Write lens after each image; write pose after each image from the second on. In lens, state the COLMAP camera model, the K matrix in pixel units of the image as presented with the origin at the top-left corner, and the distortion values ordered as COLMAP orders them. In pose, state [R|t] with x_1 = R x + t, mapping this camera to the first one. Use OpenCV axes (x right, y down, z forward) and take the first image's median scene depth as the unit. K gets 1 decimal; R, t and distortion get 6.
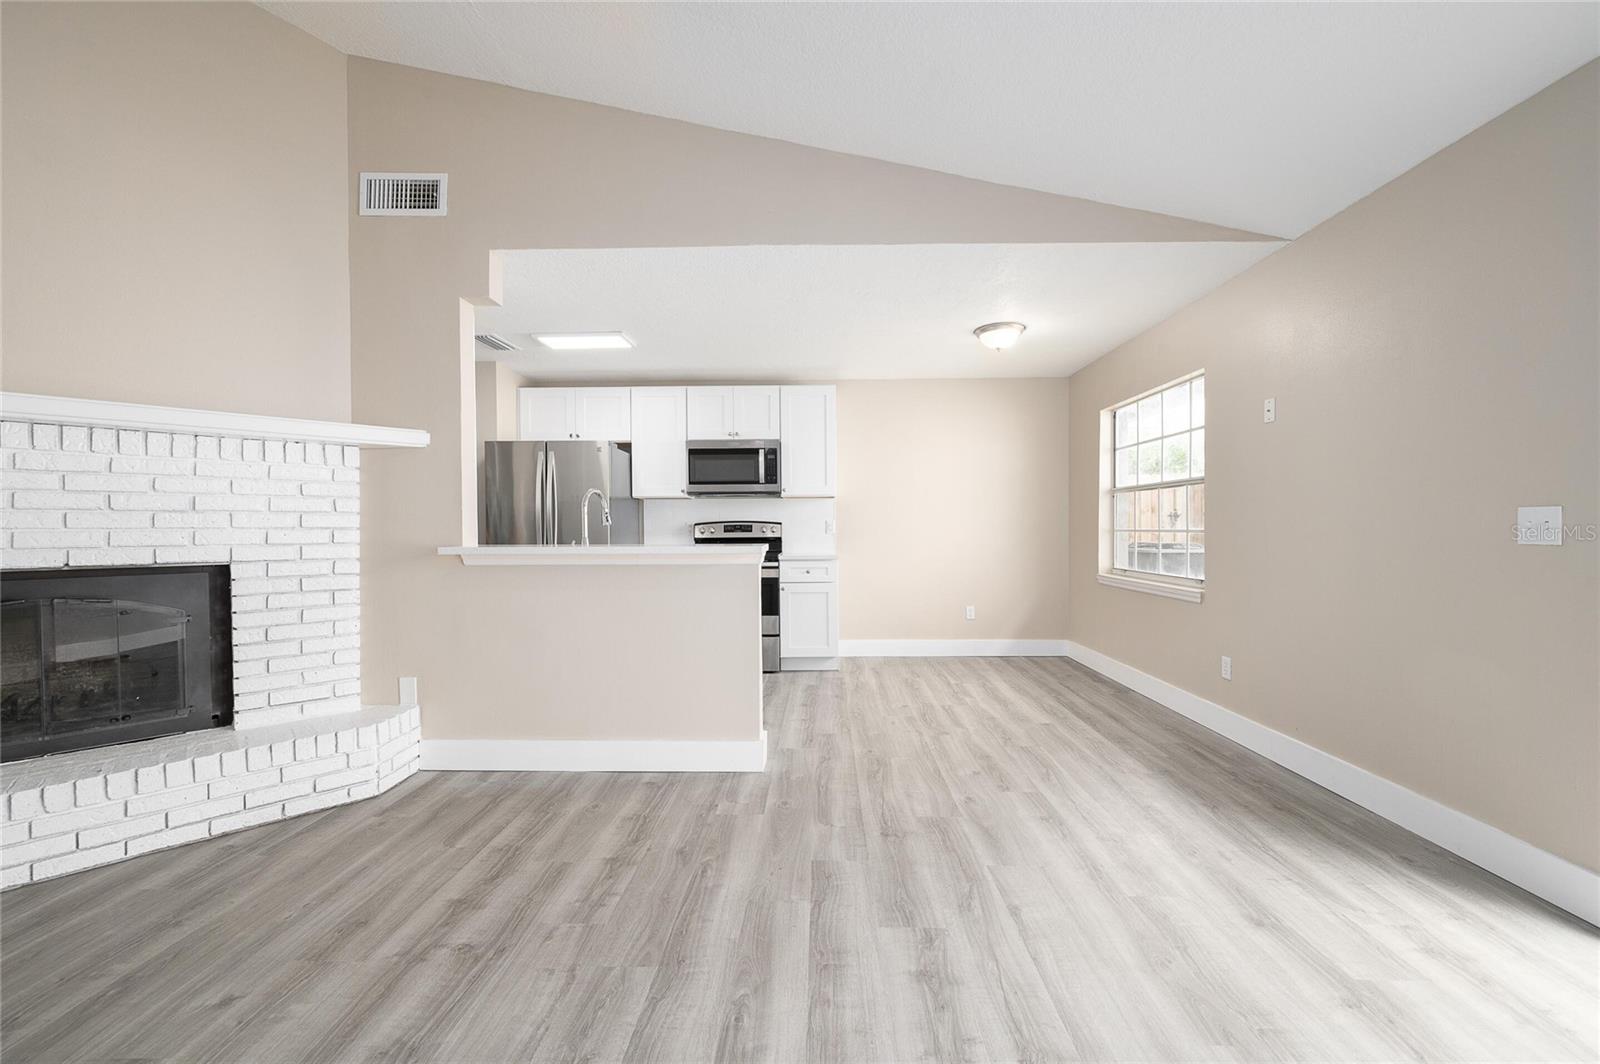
lens RADIAL K [[635.0, 0, 800.0], [0, 635.0, 532.0], [0, 0, 1]] dist [-0.013395, -0.000099]
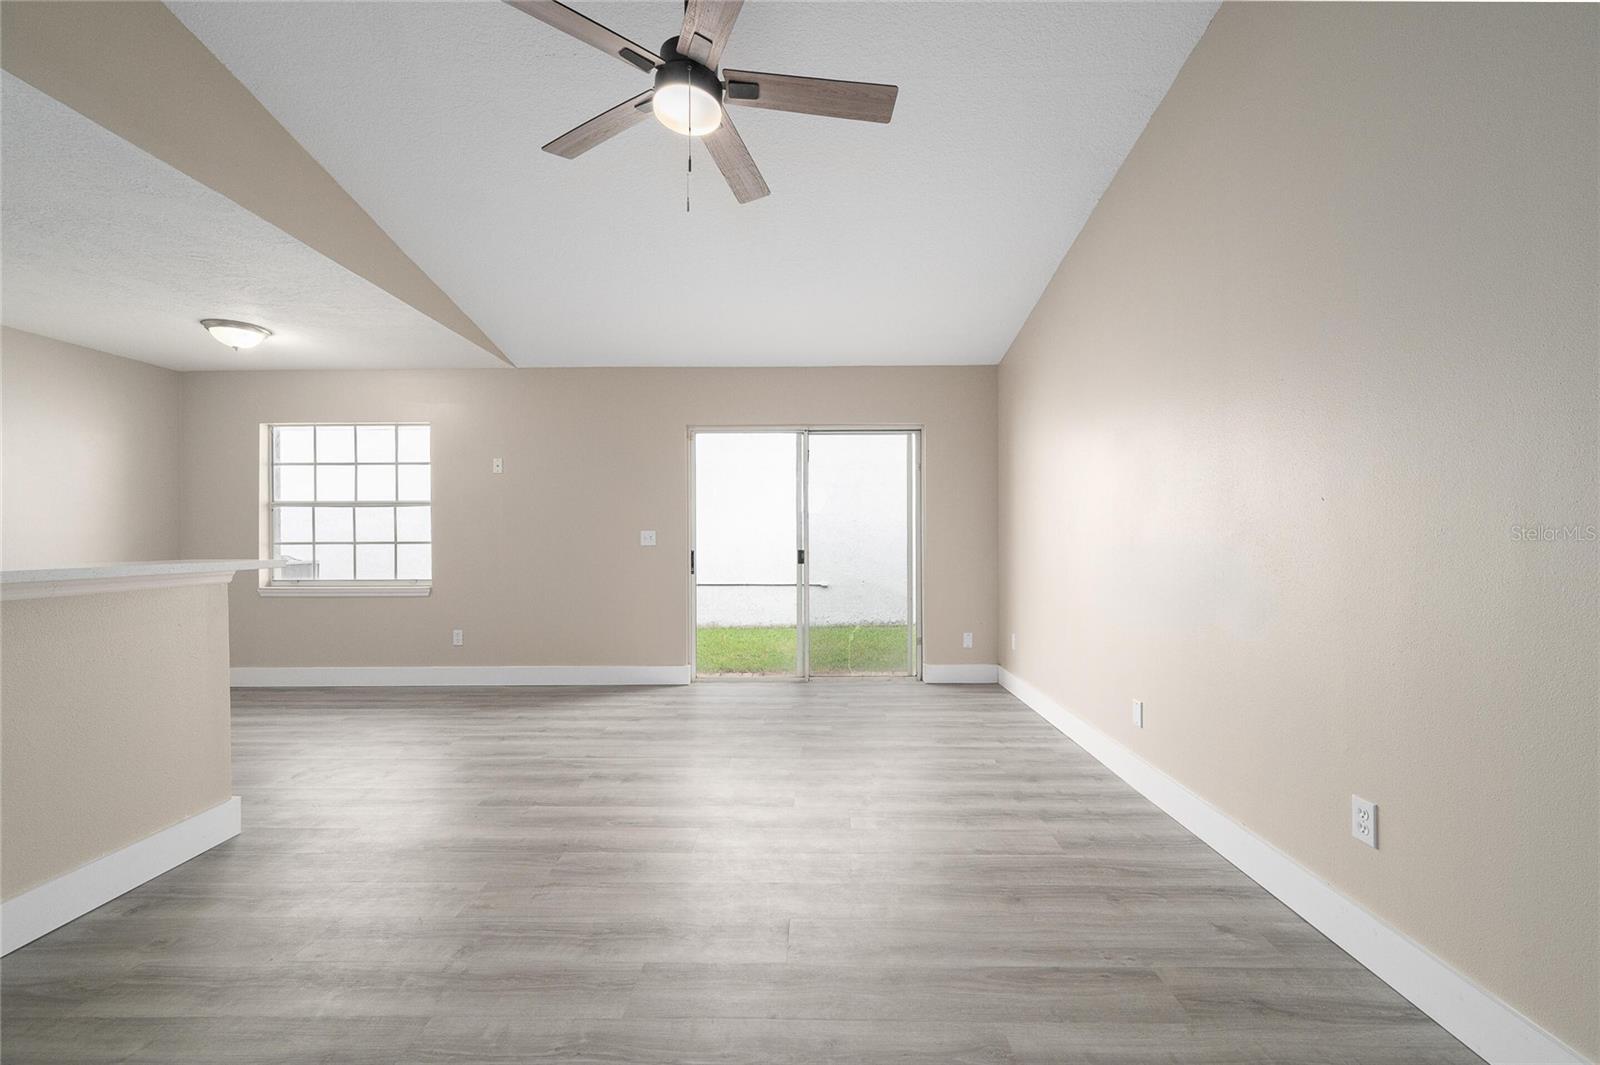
lens RADIAL K [[653.5, 0, 800.0], [0, 653.5, 532.5], [0, 0, 1]] dist [0.000078, -0.000187]
pose [[-0.008103, 0.008359, 0.999932, -0.950042], [0.013639, 0.999873, -0.008248, -0.000822], [-0.999874, 0.013571, -0.008216, 0.269441]]
